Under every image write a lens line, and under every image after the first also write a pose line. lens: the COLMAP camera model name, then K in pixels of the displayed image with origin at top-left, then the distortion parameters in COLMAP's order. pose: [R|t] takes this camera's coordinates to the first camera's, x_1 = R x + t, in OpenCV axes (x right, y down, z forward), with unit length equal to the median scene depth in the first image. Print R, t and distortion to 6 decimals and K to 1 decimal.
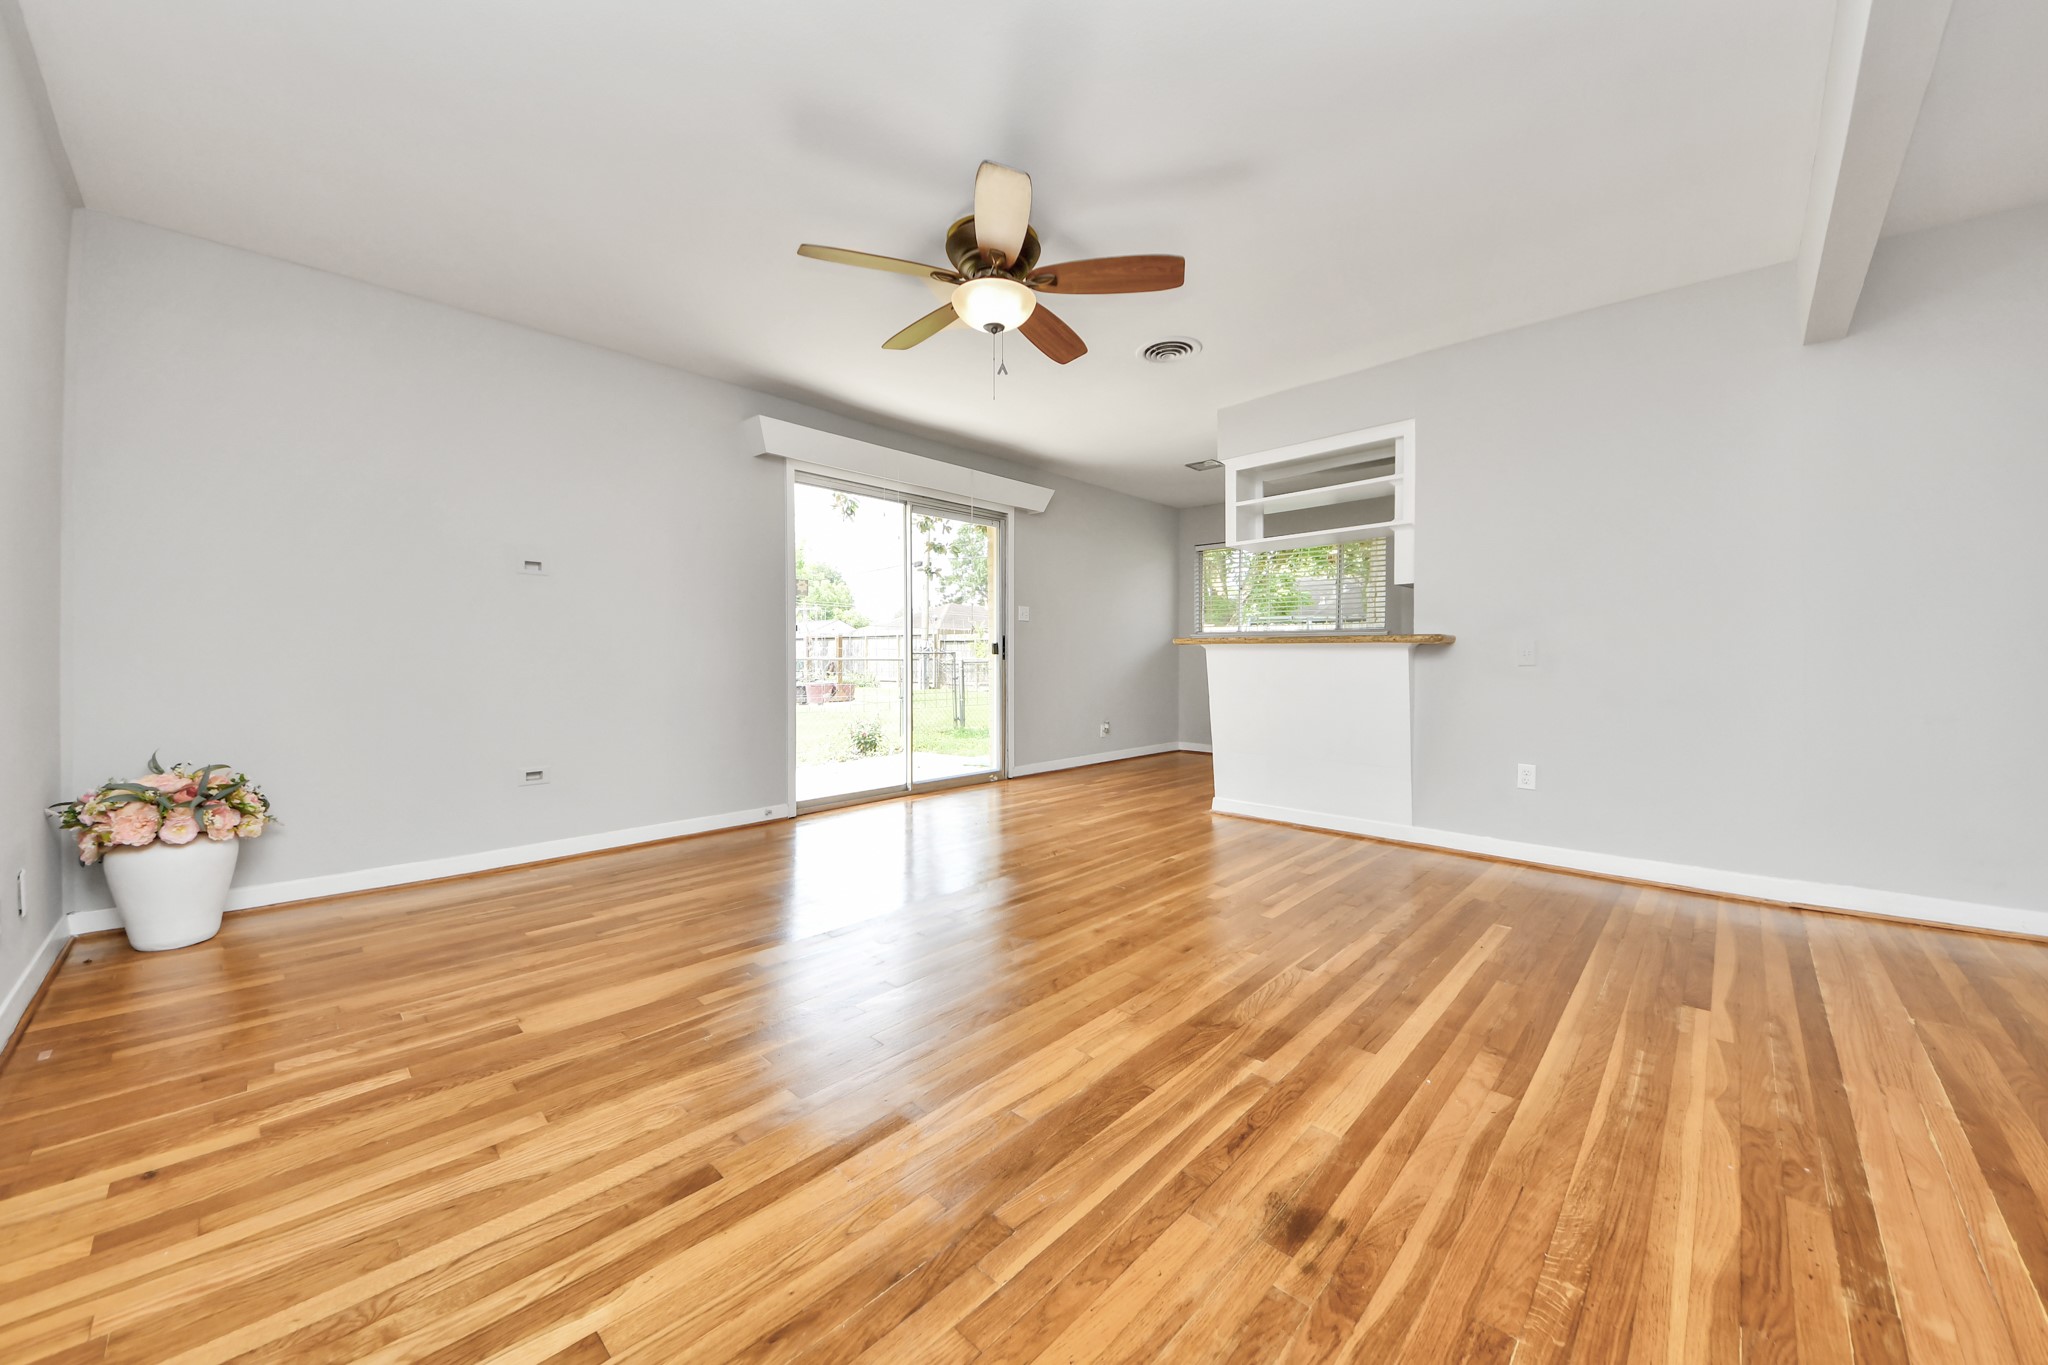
lens RADIAL K [[729.3, 0, 1037.7], [0, 729.3, 649.4], [0, 0, 1]] dist [0.020187, -0.012327]
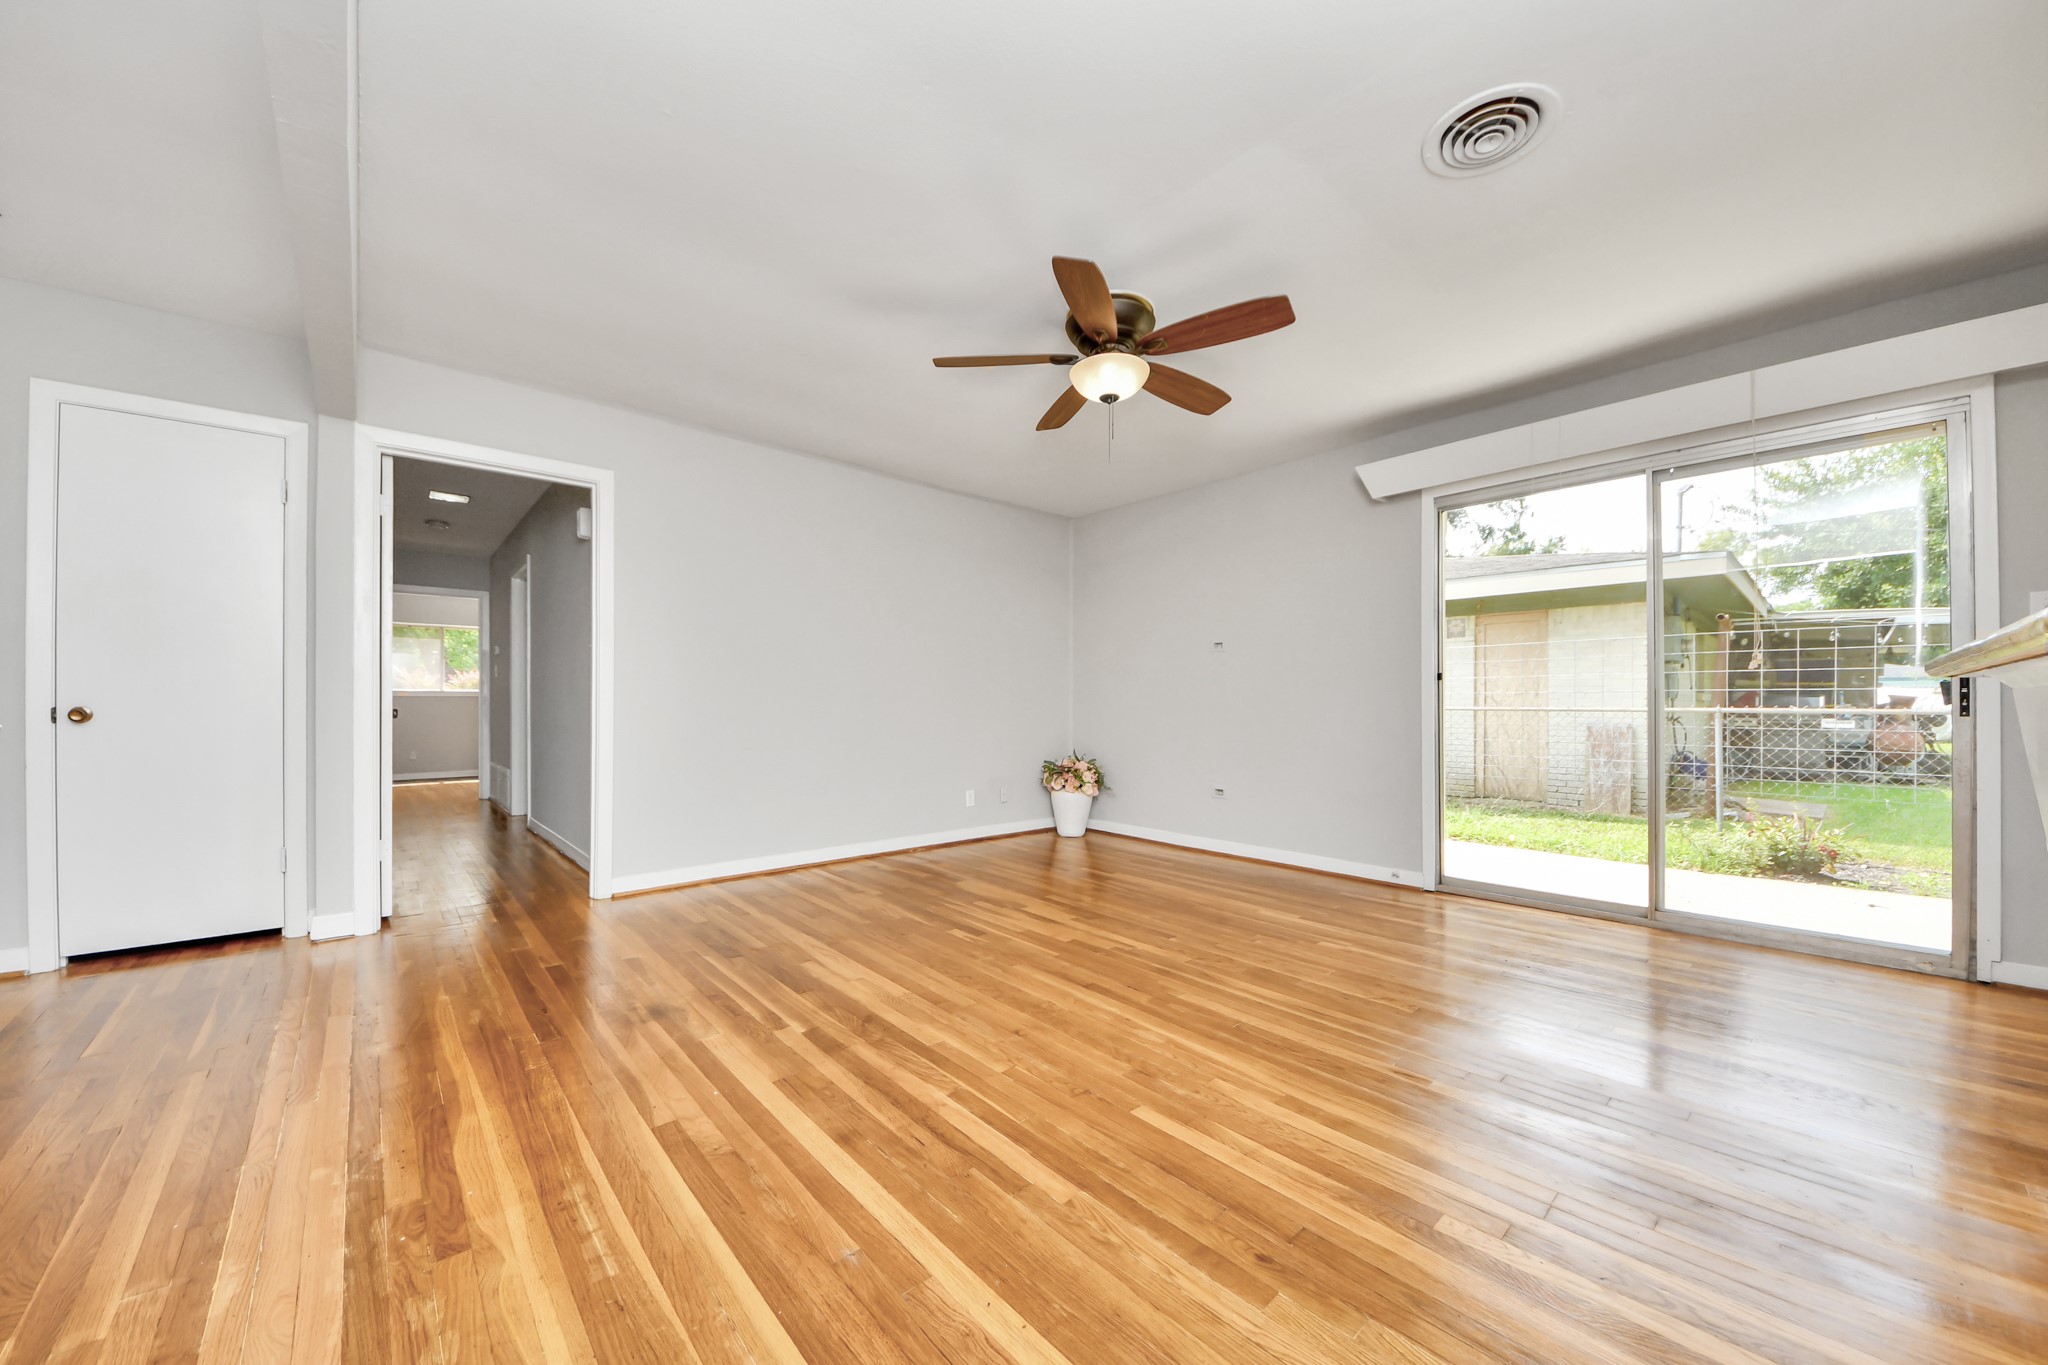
lens RADIAL K [[734.3, 0, 1017.9], [0, 734.3, 696.4], [0, 0, 1]] dist [0.021198, -0.016400]
pose [[-0.091827, -0.012957, -0.995691, 1.206263], [0.003176, 0.999906, -0.013305, 0.007443], [0.995770, -0.004384, -0.091777, 1.172306]]
